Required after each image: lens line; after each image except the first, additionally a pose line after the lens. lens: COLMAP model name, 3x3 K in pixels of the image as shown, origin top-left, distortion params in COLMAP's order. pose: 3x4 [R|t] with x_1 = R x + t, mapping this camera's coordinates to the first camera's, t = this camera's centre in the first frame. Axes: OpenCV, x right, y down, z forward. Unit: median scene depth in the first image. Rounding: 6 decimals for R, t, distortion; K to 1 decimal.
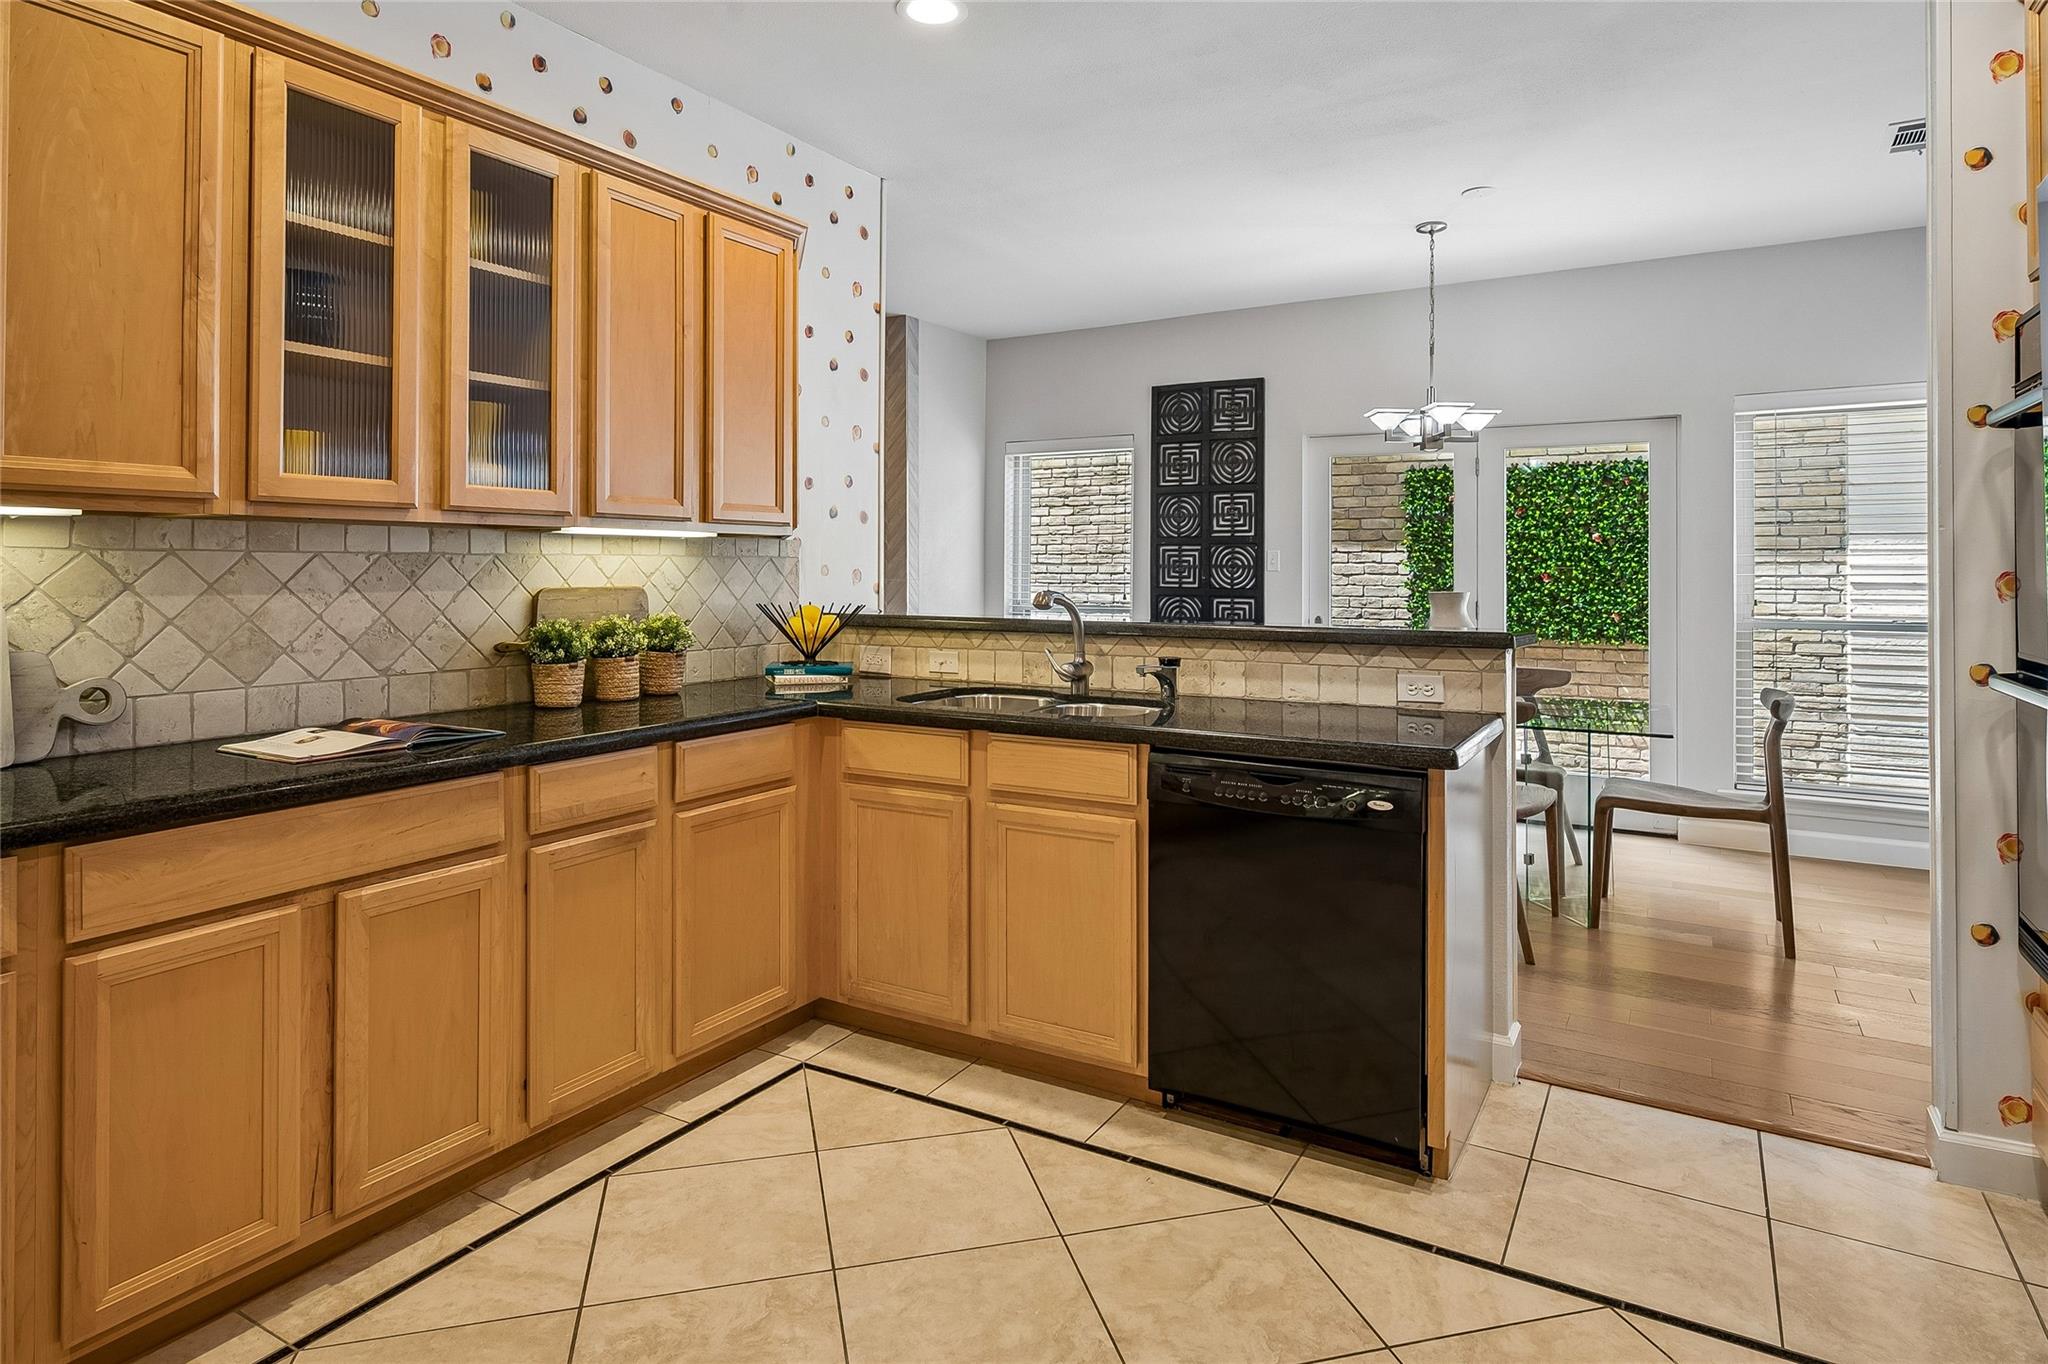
lens RADIAL K [[1121.7, 0, 1025.4], [0, 1121.7, 558.7], [0, 0, 1]] dist [0.000180, -0.000180]
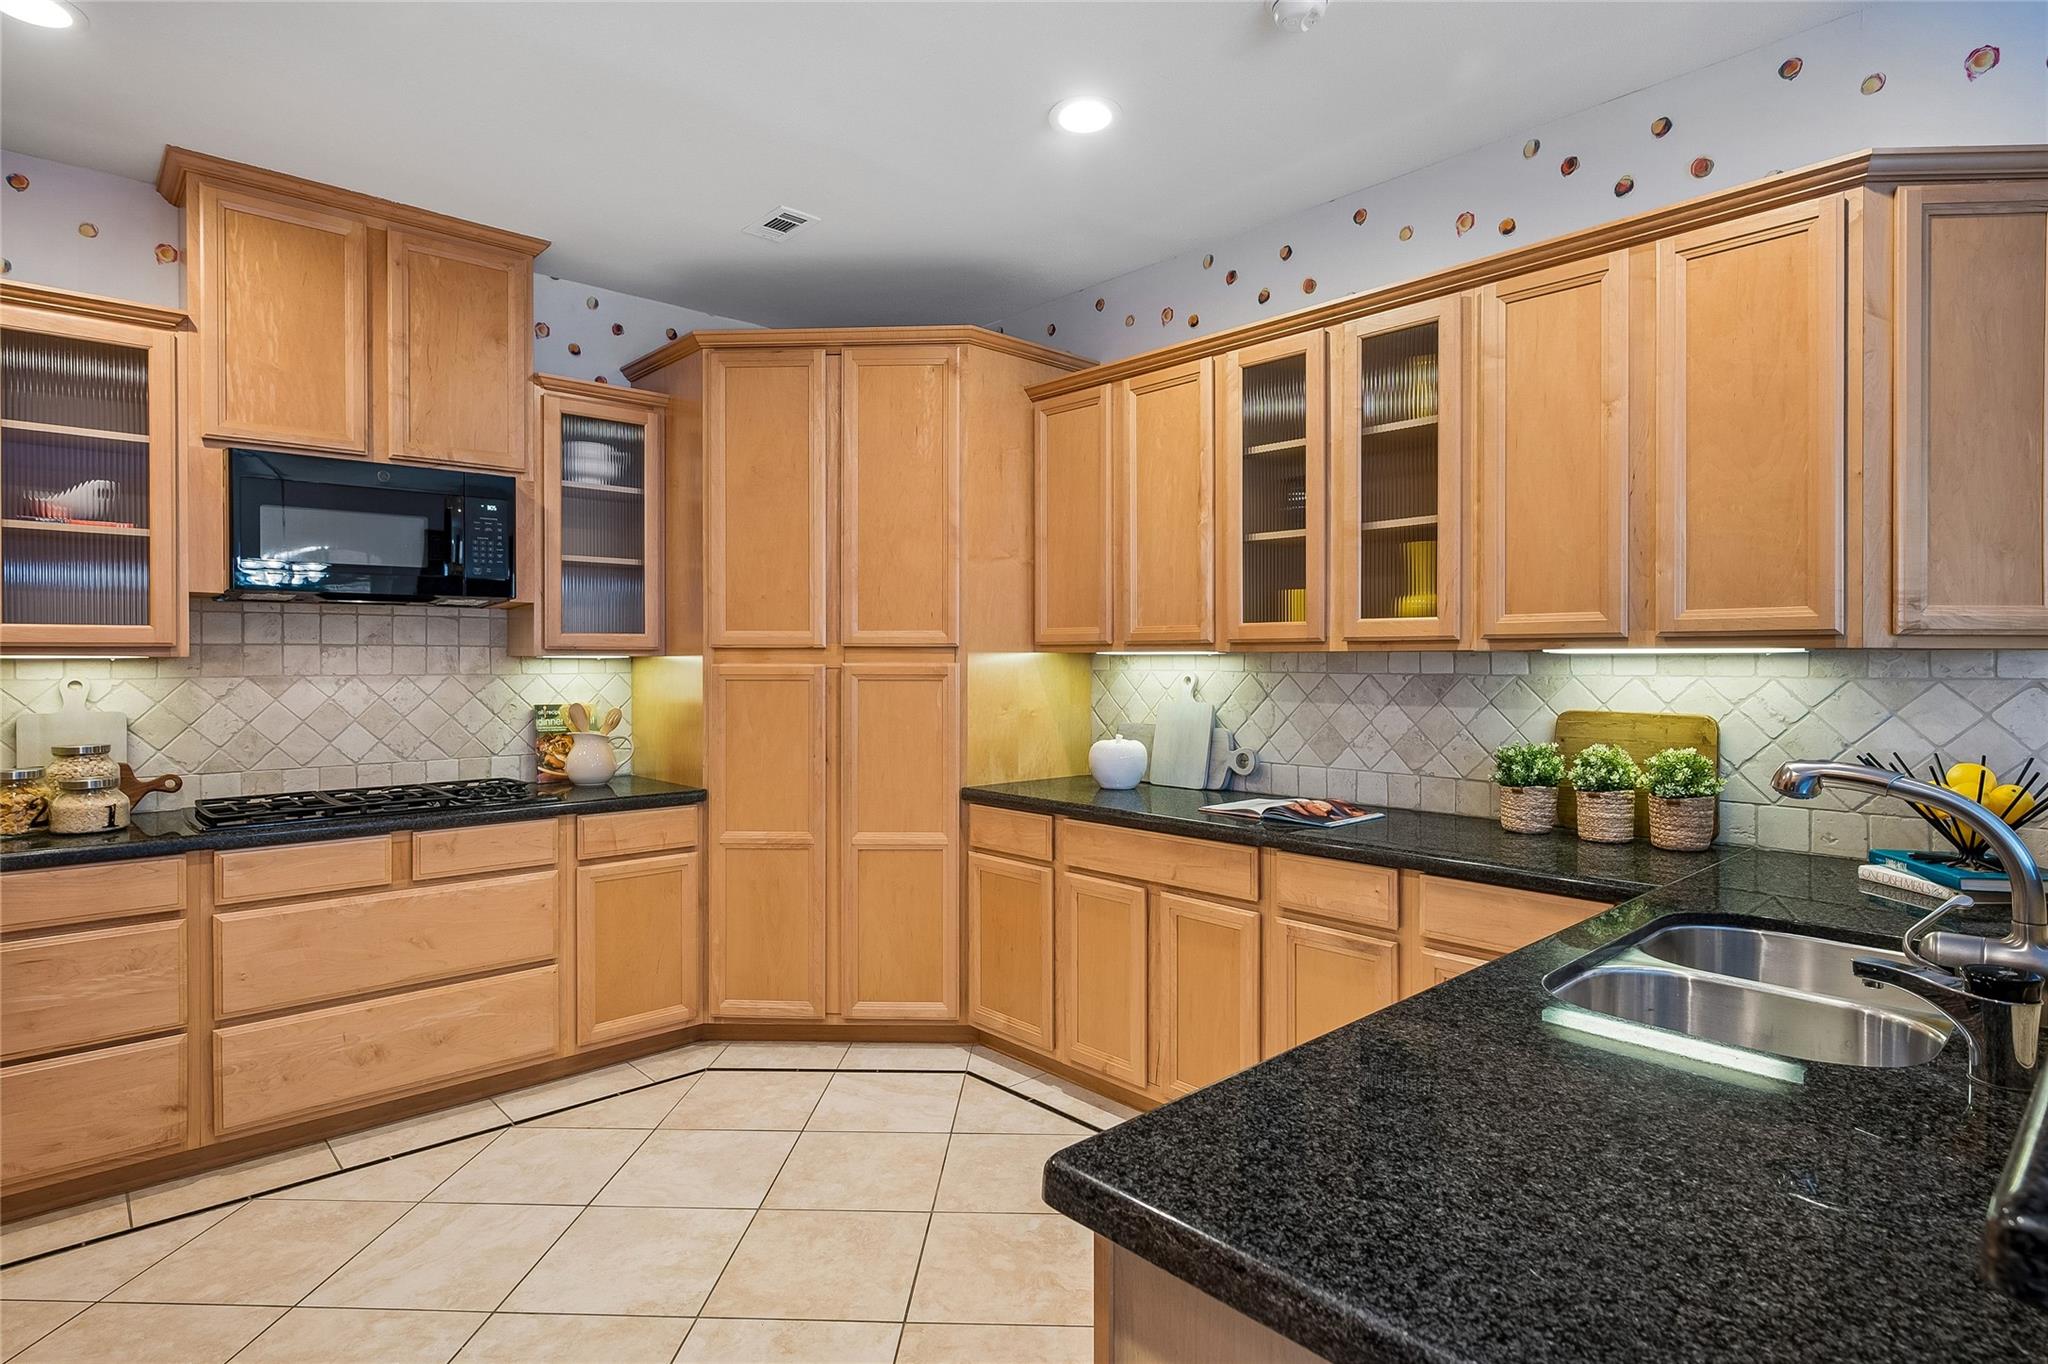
lens RADIAL K [[1051.7, 0, 1025.3], [0, 1051.7, 664.9], [0, 0, 1]] dist [-0.003525, 0.000738]
pose [[-0.283056, 0.001848, -0.959101, 0.647517], [0.005836, 0.999983, 0.000204, -0.017881], [0.959085, -0.005540, -0.283062, 0.923712]]
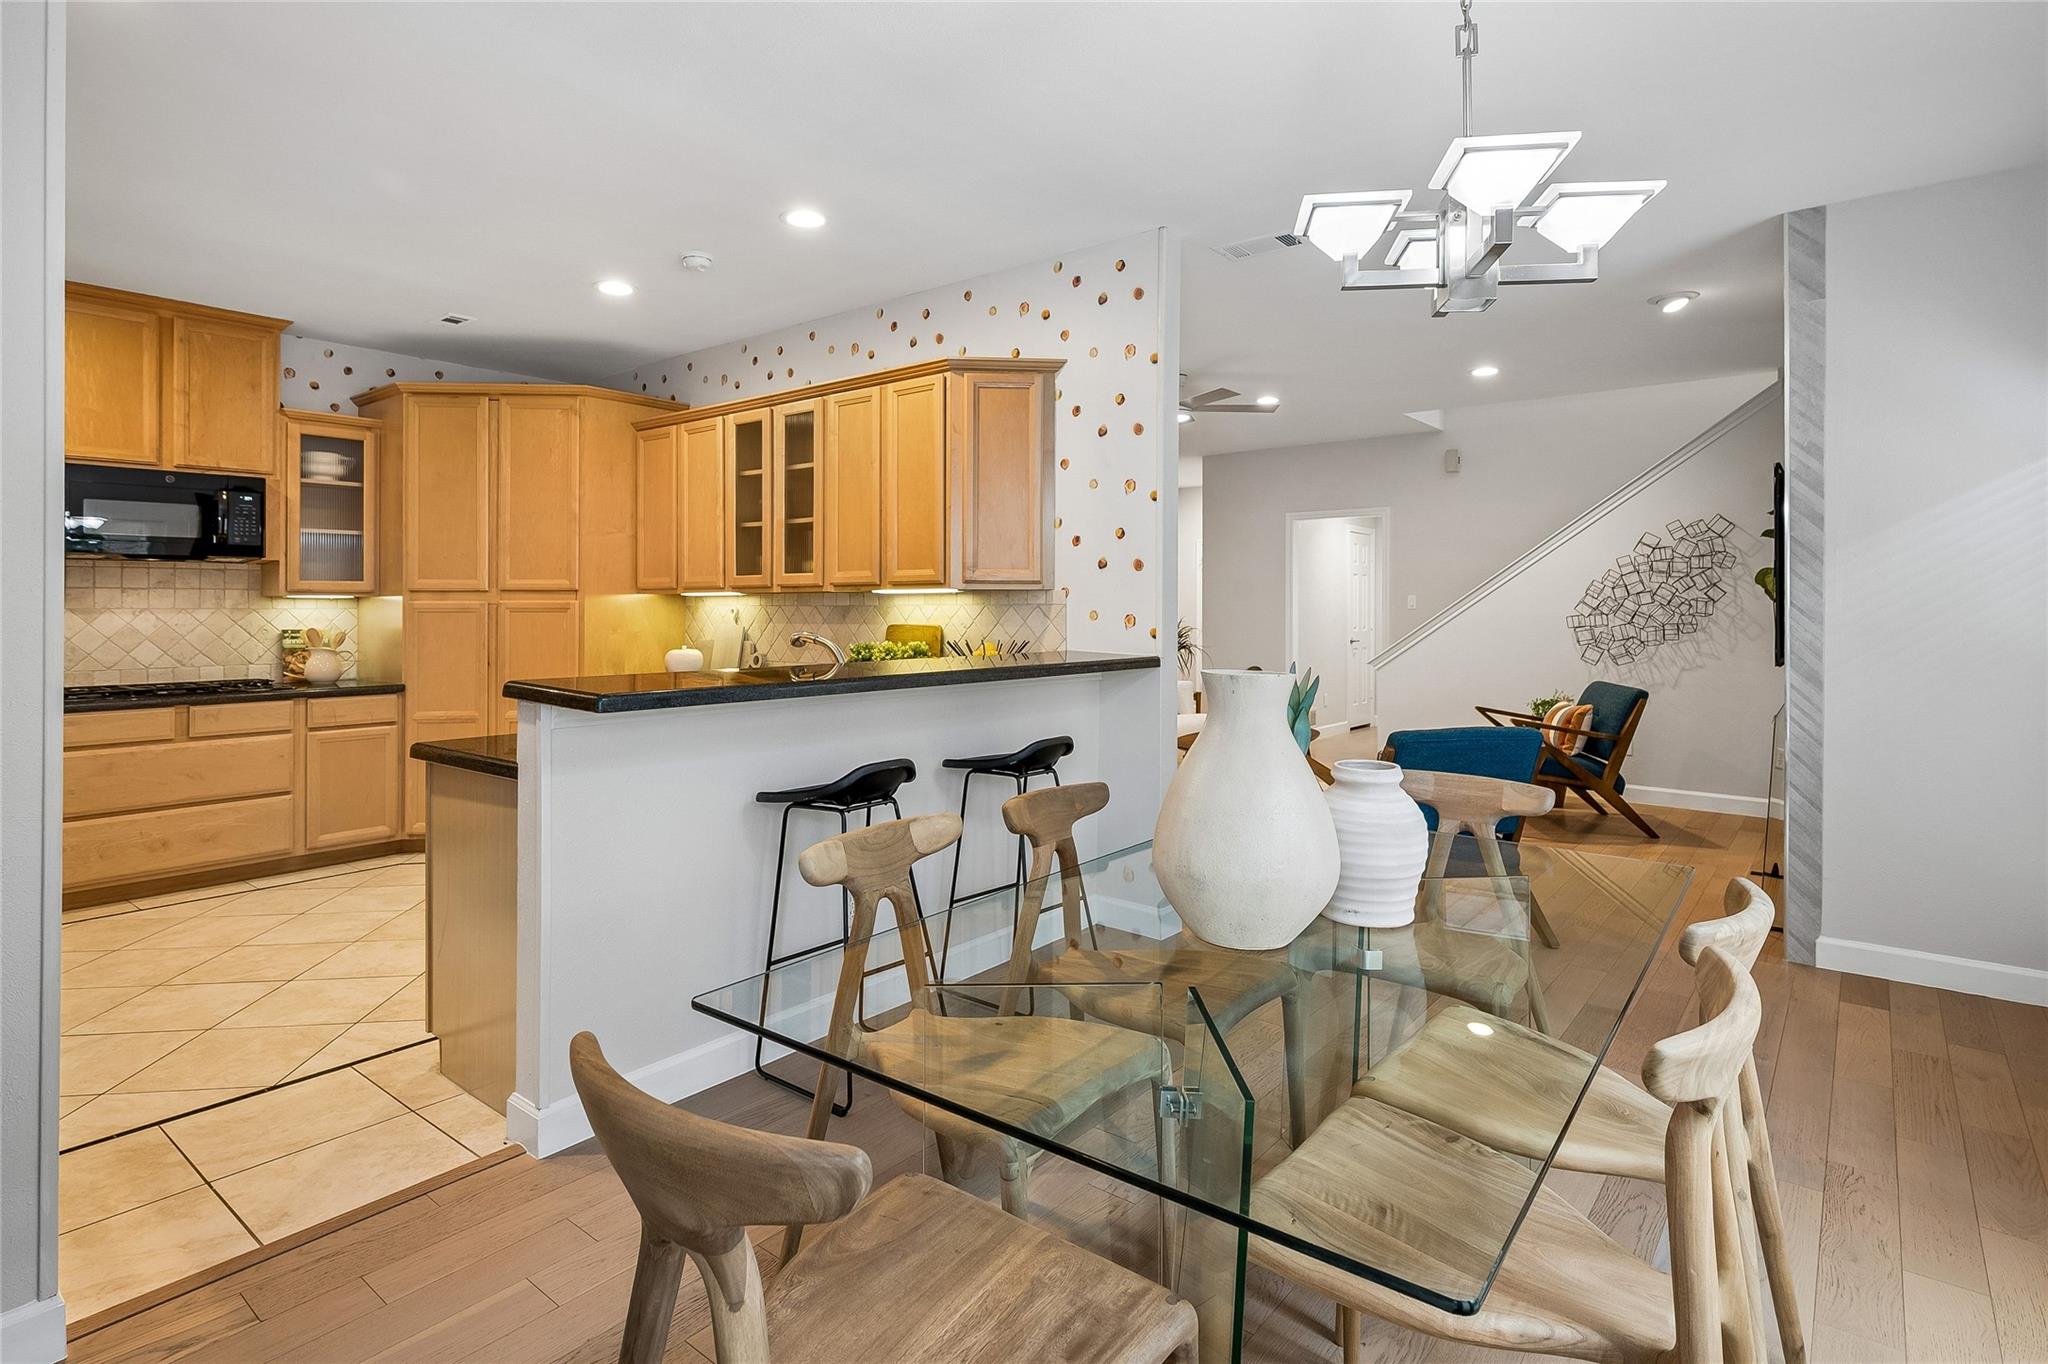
lens RADIAL K [[1048.5, 0, 1029.4], [0, 1048.5, 603.0], [0, 0, 1]] dist [-0.002198, 0.000616]
pose [[-0.135188, -0.009031, -0.990779, 1.335663], [0.007389, 0.999921, -0.010123, 0.012288], [0.990792, -0.008689, -0.135110, 1.640551]]
